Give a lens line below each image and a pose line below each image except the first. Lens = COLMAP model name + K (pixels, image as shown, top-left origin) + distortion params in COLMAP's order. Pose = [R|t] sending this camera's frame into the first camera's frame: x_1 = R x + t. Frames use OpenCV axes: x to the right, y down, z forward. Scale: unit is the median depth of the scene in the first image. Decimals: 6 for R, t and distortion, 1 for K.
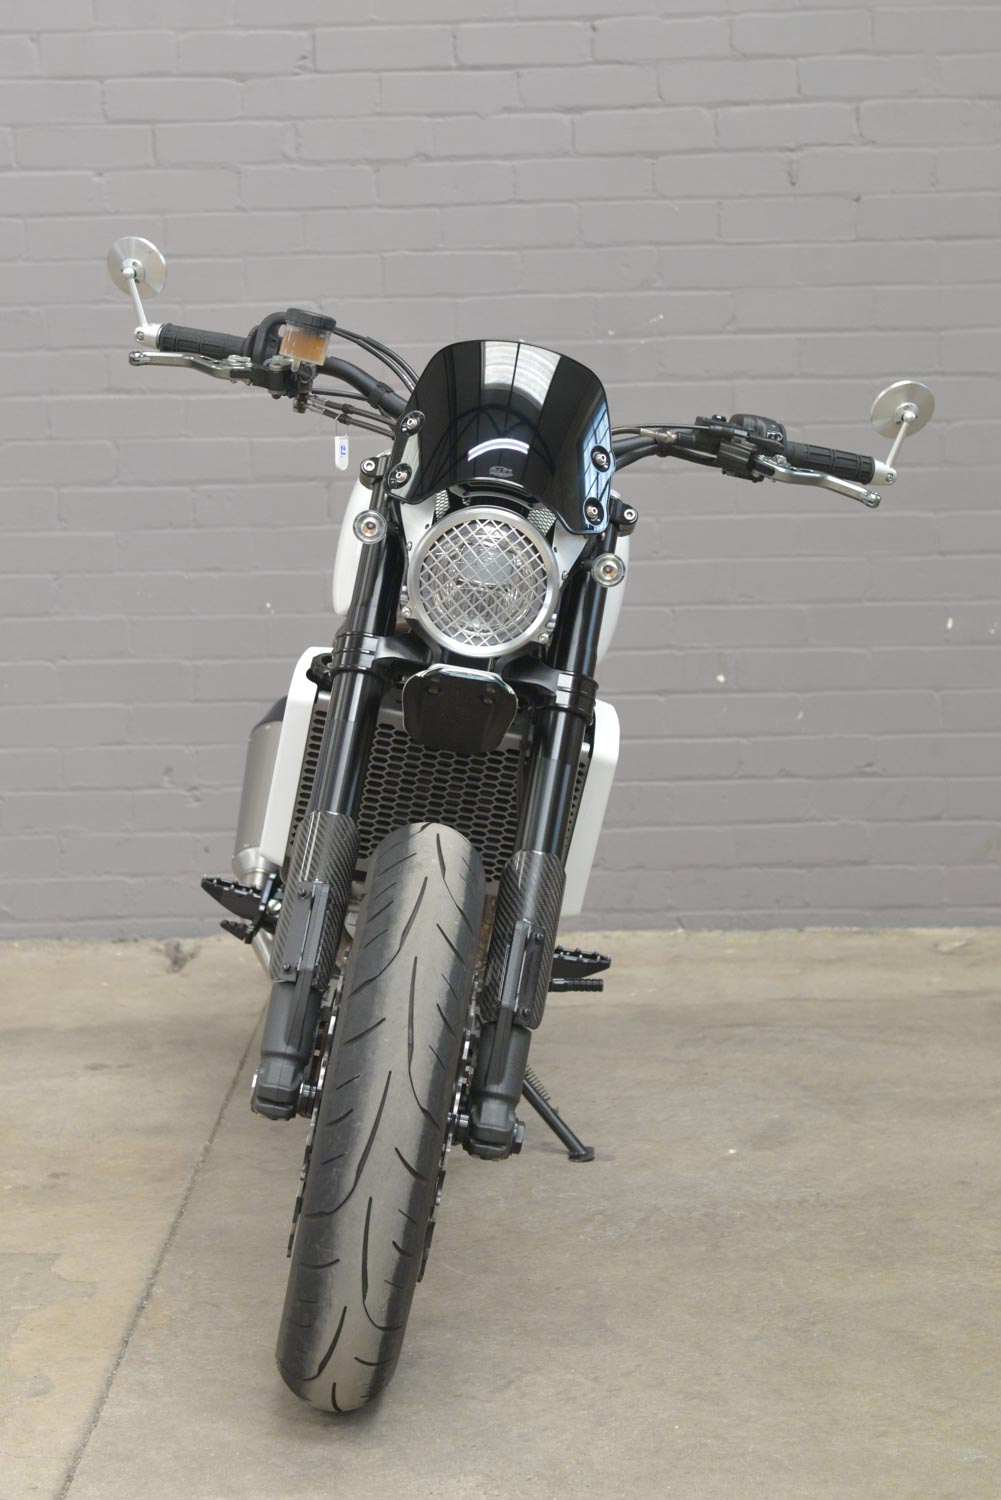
lens RADIAL K [[3128.9, 0, 449.8], [0, 3128.9, 631.7], [0, 0, 1]] dist [0.122409, 0.000000]
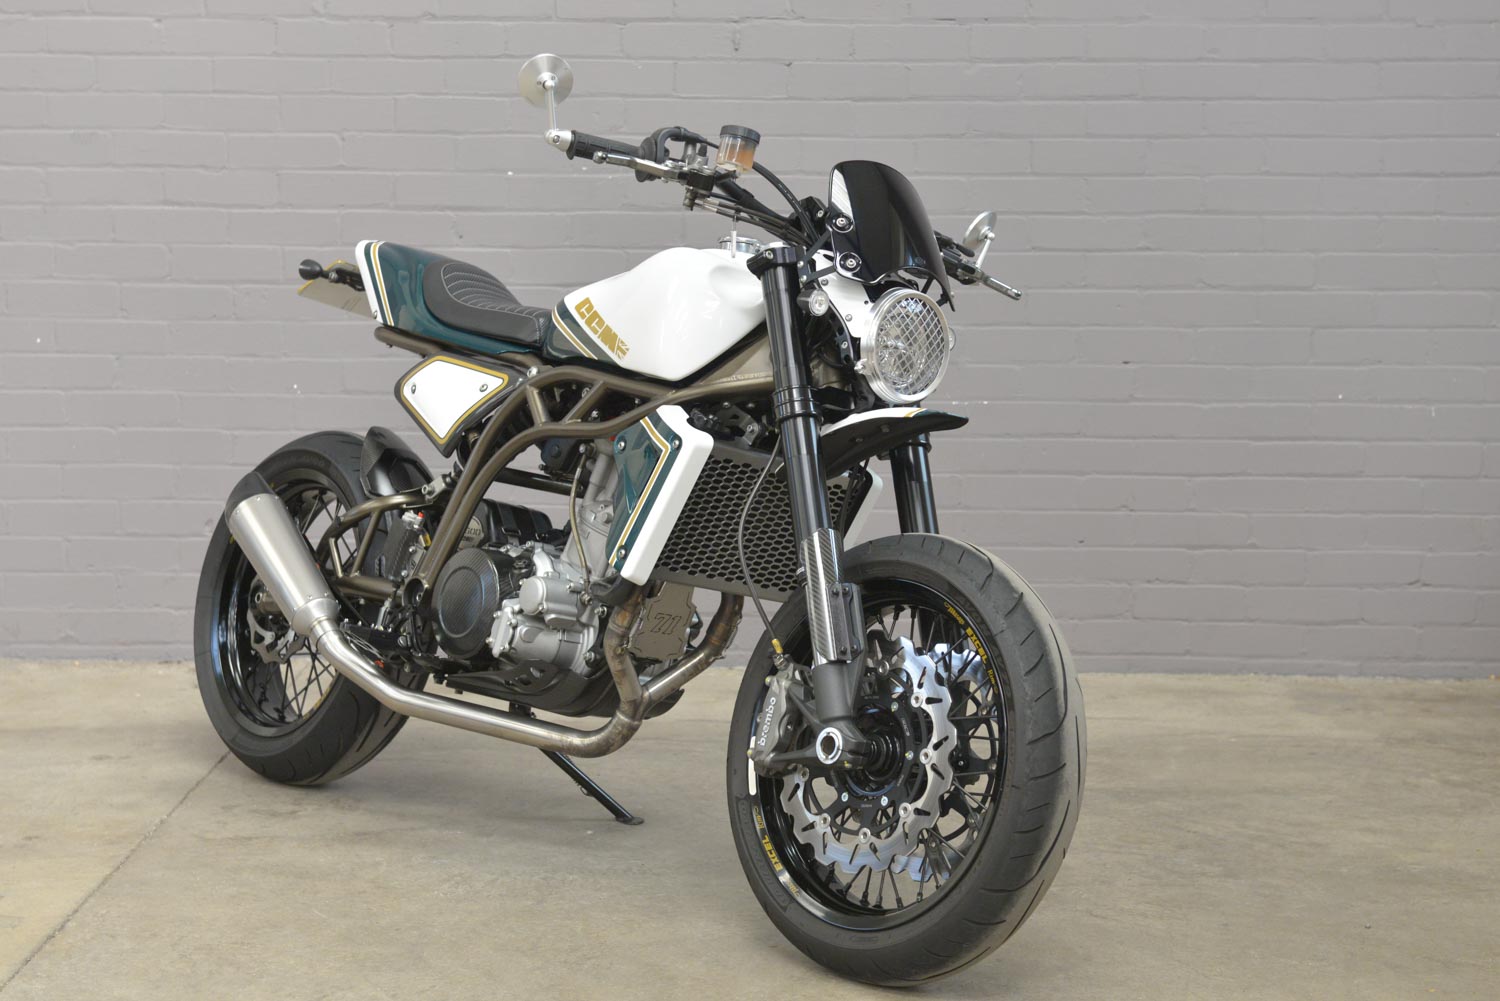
lens RADIAL K [[2695.8, 0, 740.3], [0, 2695.8, 499.3], [0, 0, 1]] dist [0.105899, 0.000000]
pose [[0.999393, 0.029605, 0.018359, 0.096557], [-0.029934, 0.999391, 0.017906, 0.011299], [-0.017818, -0.018445, 0.999671, -0.041171]]
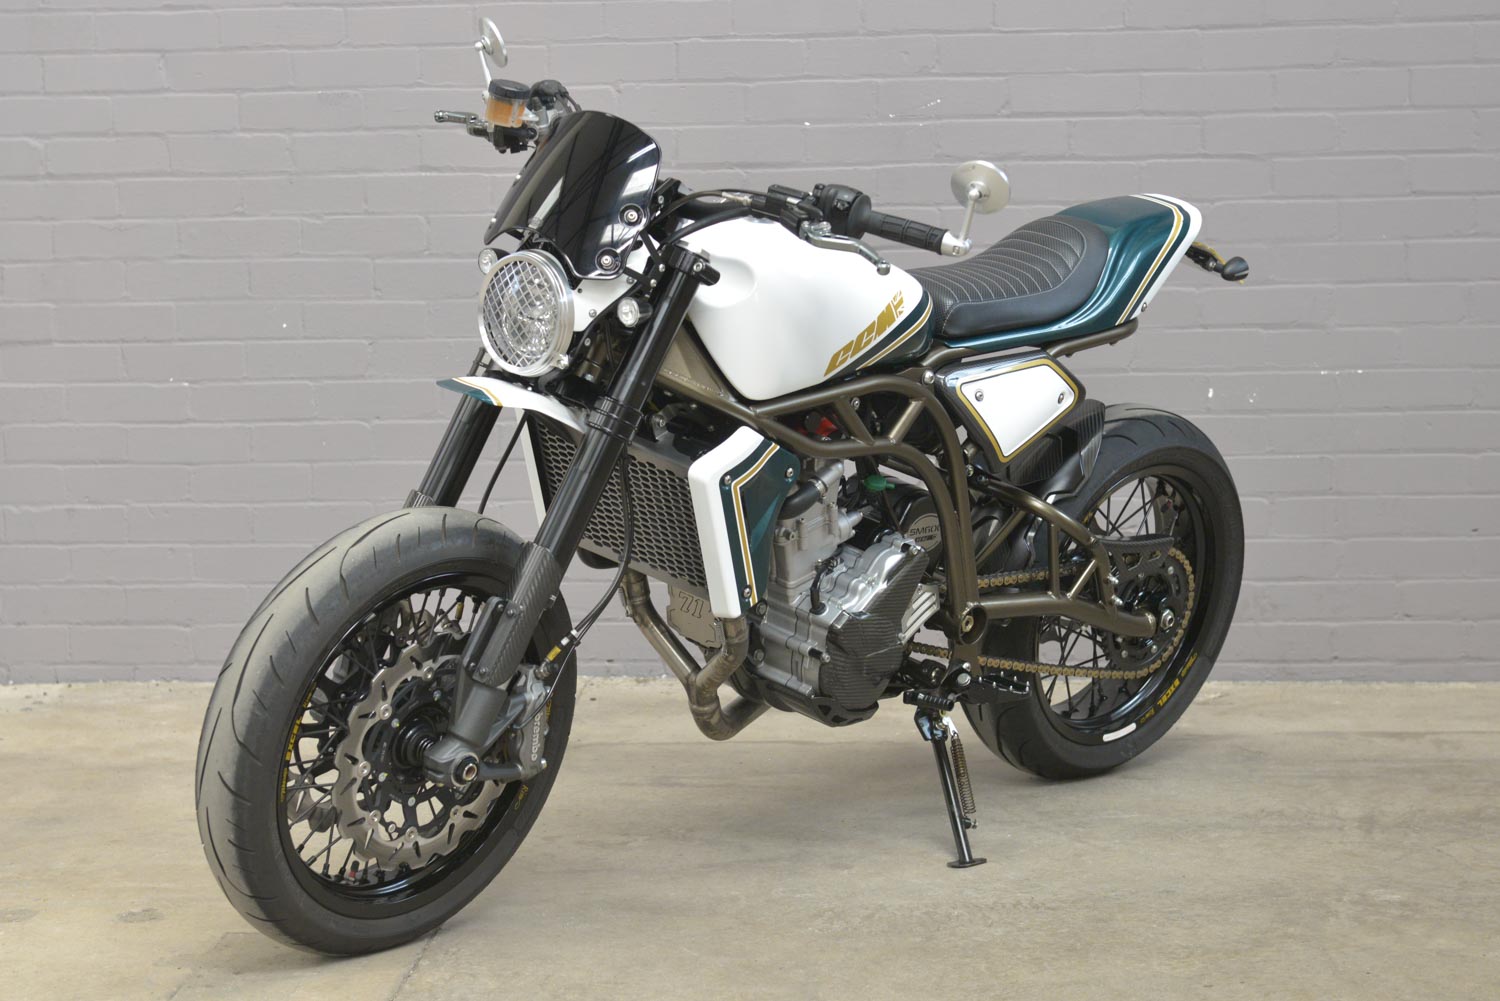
lens RADIAL K [[3190.6, 0, 651.2], [0, 3190.6, 473.5], [0, 0, 1]] dist [0.085335, 0.000000]
pose [[0.998183, 0.011188, -0.059203, 0.035862], [-0.010553, 0.999884, 0.011027, 0.014657], [0.059319, -0.010383, 0.998185, -0.086327]]
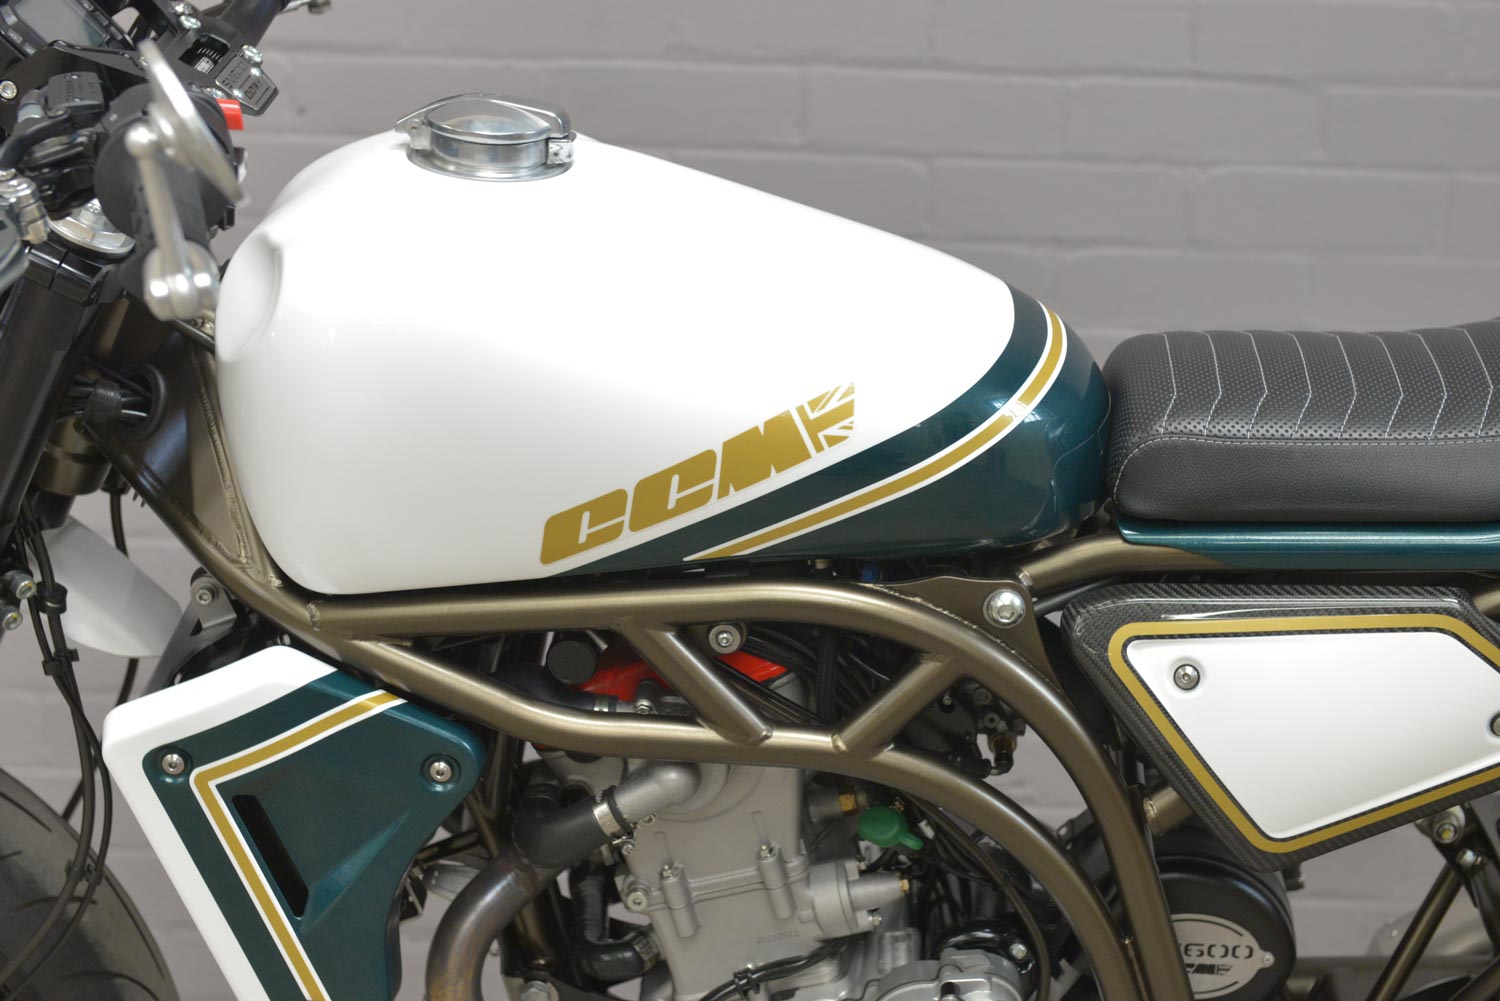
lens RADIAL K [[2815.4, 0, 761.7], [0, 2815.4, 497.7], [0, 0, 1]] dist [0.089959, 0.000000]
pose [[0.998369, 0.052487, 0.022439, 0.076236], [-0.053900, 0.996237, 0.067866, -0.039379], [-0.018793, -0.068964, 0.997442, 0.518725]]
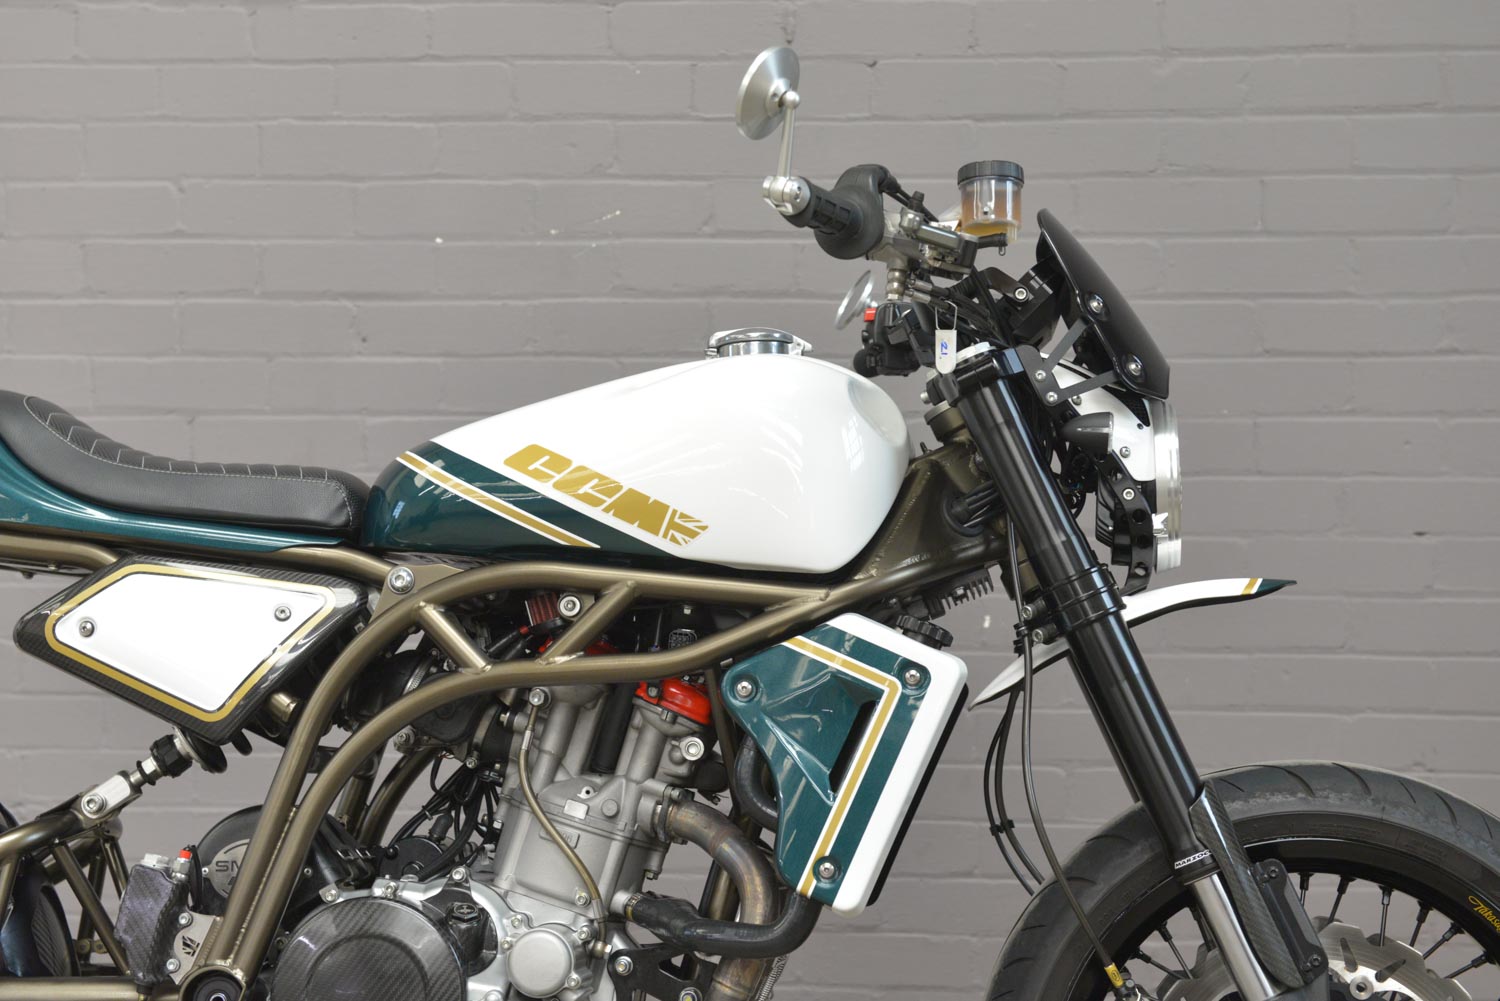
lens RADIAL K [[2695.8, 0, 748.4], [0, 2695.8, 495.5], [0, 0, 1]] dist [0.105899, 0.000000]
pose [[0.998343, 0.026629, -0.051017, 0.135310], [-0.026928, 0.999624, -0.005198, -0.028764], [0.050859, 0.006563, 0.998684, 0.343032]]
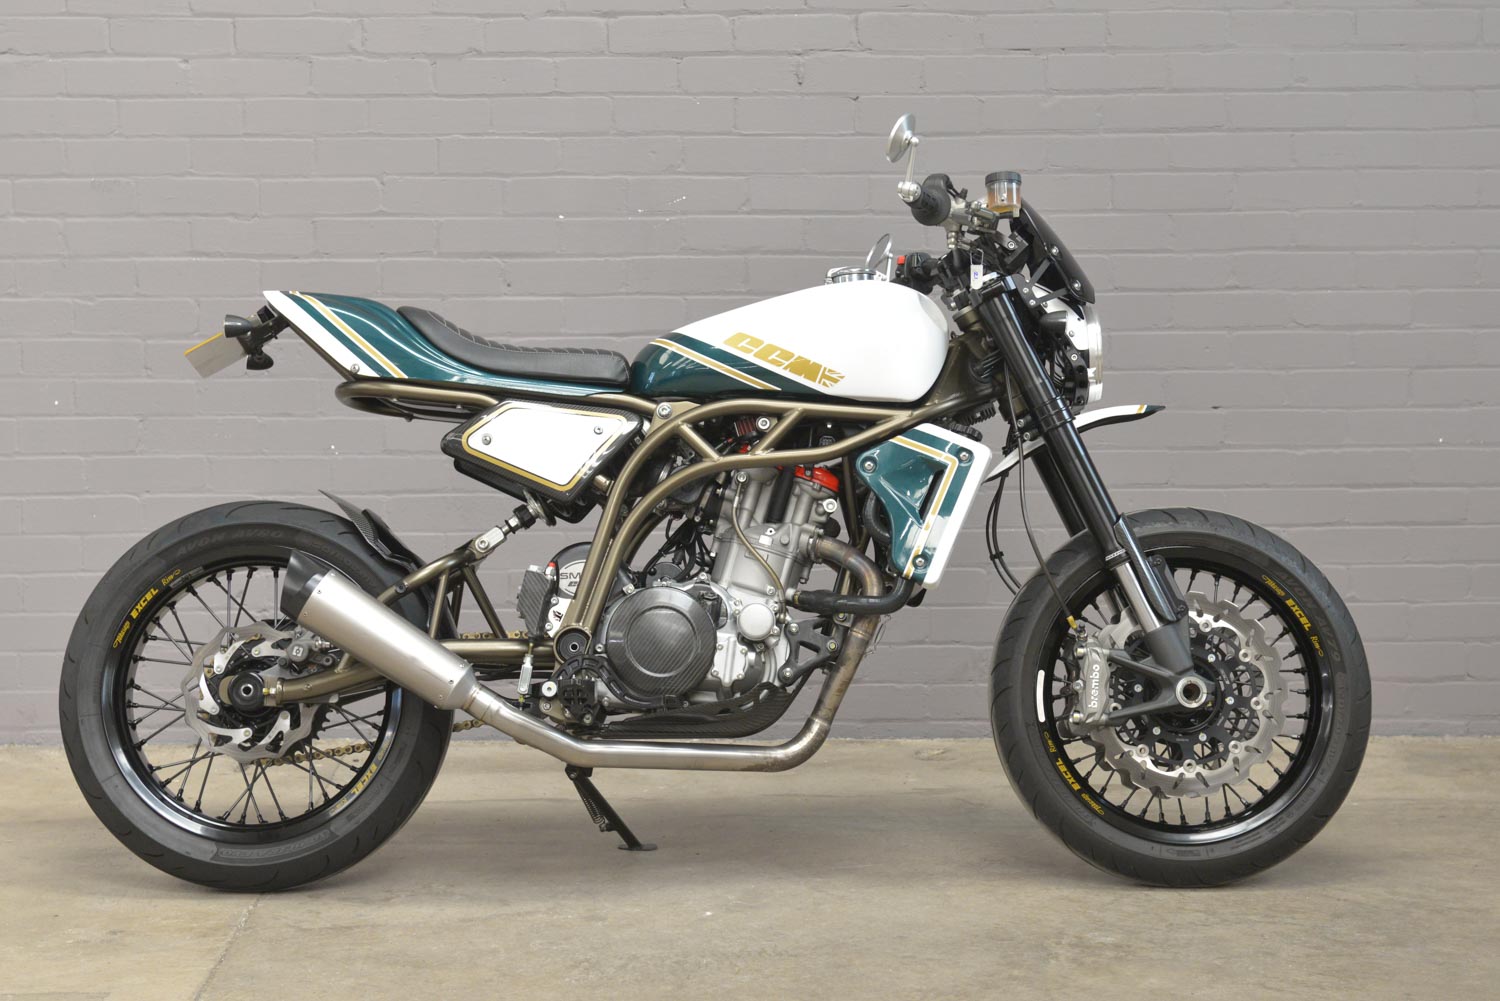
lens RADIAL K [[2935.1, 0, 746.6], [0, 2935.1, 476.3], [0, 0, 1]] dist [0.097280, 0.000000]
pose [[0.998266, 0.013622, 0.057261, 0.030550], [-0.012842, 0.999820, -0.013964, 0.015076], [-0.057441, 0.013204, 0.998262, -0.063170]]
